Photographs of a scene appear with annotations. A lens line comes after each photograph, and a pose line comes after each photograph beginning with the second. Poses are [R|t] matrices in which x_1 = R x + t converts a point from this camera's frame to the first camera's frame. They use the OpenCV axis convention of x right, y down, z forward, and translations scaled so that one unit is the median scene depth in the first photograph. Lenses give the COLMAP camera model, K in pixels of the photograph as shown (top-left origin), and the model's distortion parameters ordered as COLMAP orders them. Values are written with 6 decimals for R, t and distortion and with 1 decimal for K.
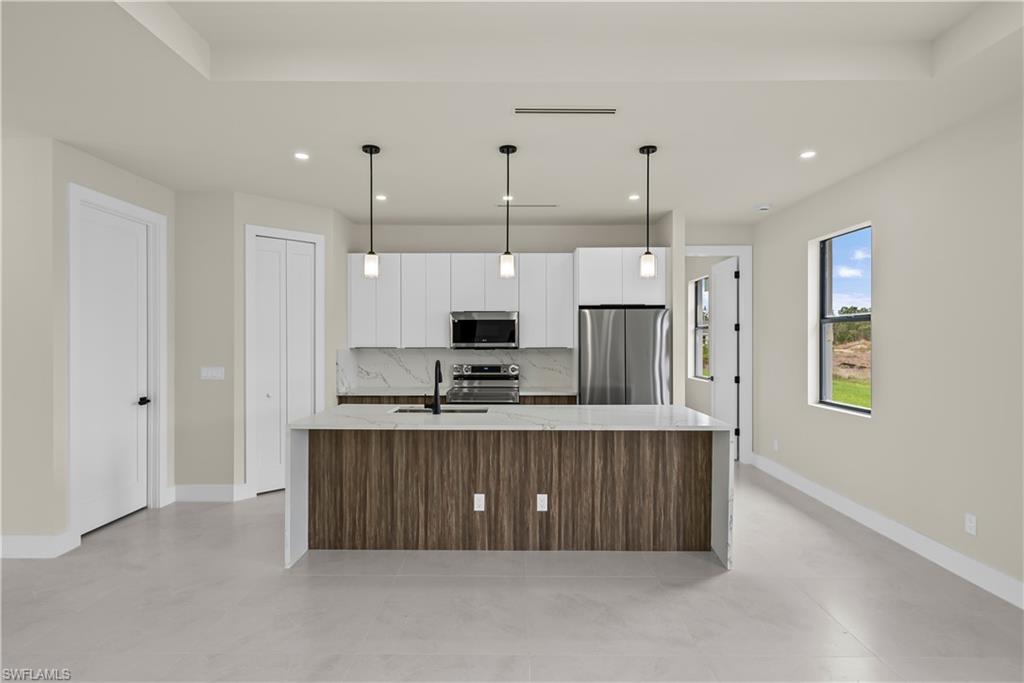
lens RADIAL K [[523.7, 0, 514.8], [0, 523.7, 340.2], [0, 0, 1]] dist [0.001507, 0.000476]
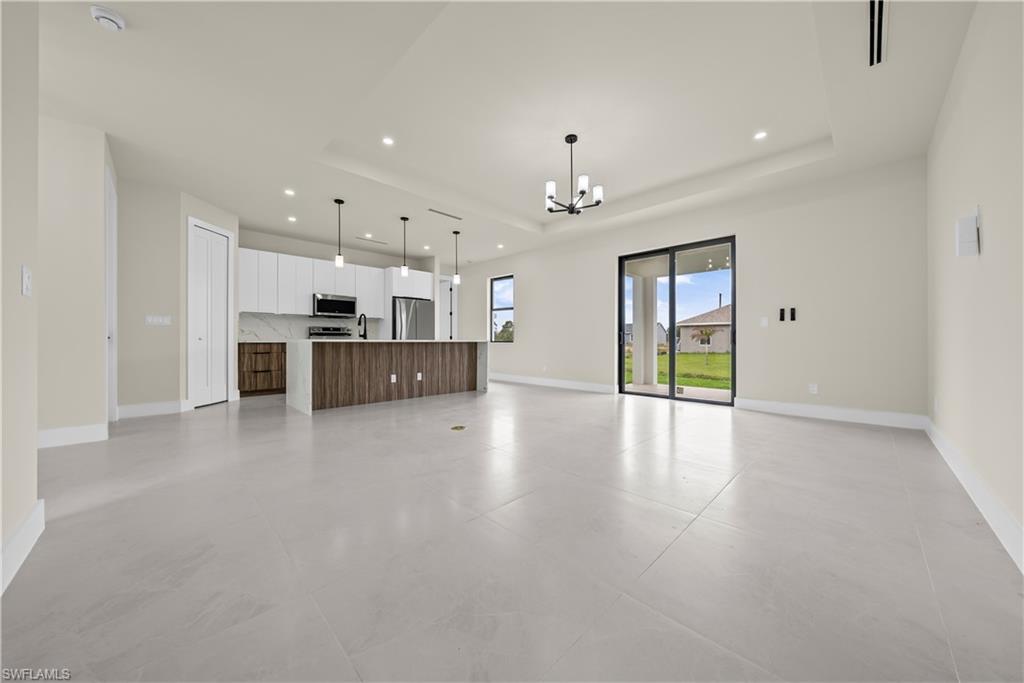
lens RADIAL K [[353.2, 0, 515.0], [0, 353.2, 338.0], [0, 0, 1]] dist [-0.002857, -0.000178]
pose [[0.702968, 0.003950, 0.711211, -0.747912], [0.000238, 0.999983, -0.005788, 0.148727], [-0.711222, 0.004238, 0.702955, -0.383454]]
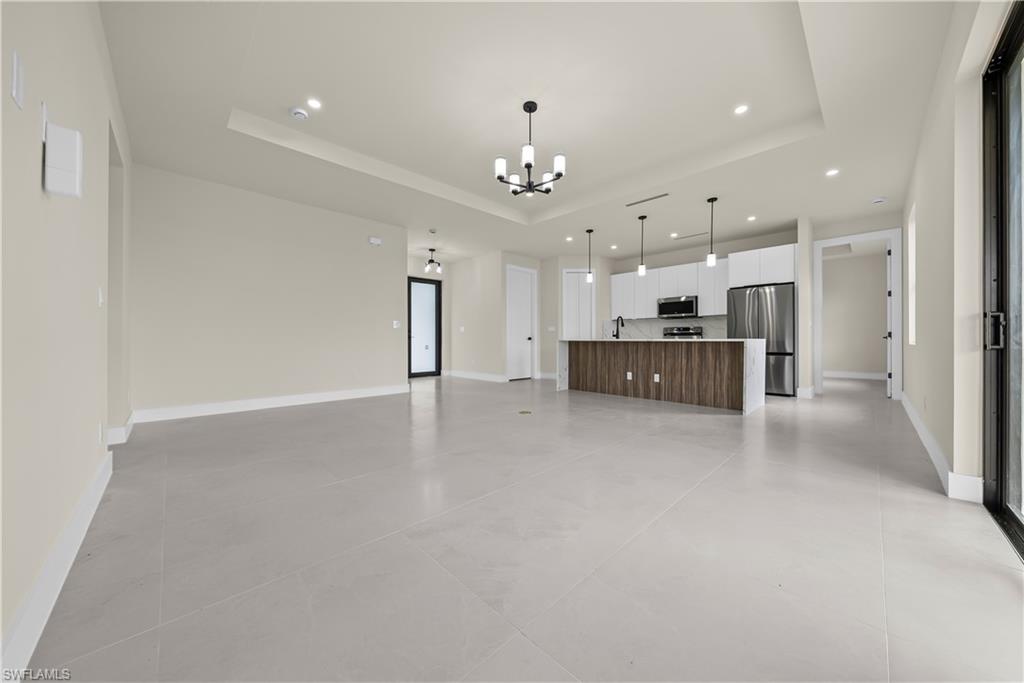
lens RADIAL K [[353.2, 0, 515.4], [0, 353.2, 341.8], [0, 0, 1]] dist [-0.002857, -0.000178]
pose [[0.707961, 0.002099, -0.706249, 0.659196], [0.000488, 0.999994, 0.003462, 0.154277], [0.706252, -0.002795, 0.707955, -0.434295]]
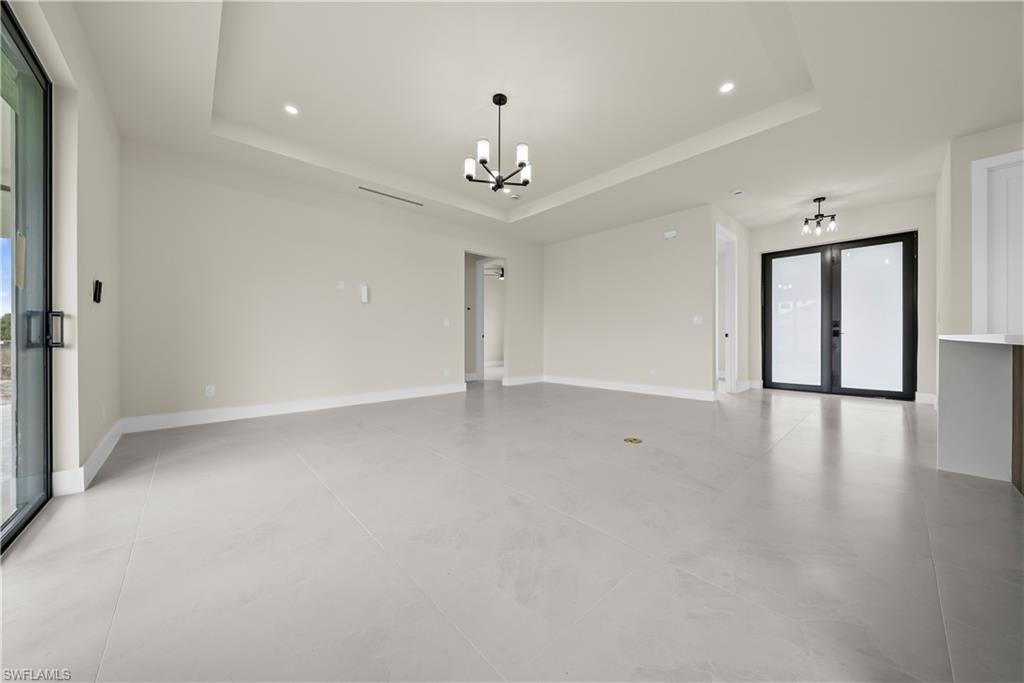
lens RADIAL K [[353.2, 0, 513.0], [0, 353.2, 335.1], [0, 0, 1]] dist [-0.002857, -0.000178]
pose [[-0.730770, -0.004824, -0.682607, 0.627804], [-0.000787, 0.999980, -0.006224, 0.150218], [0.682624, -0.004011, -0.730759, 0.847446]]
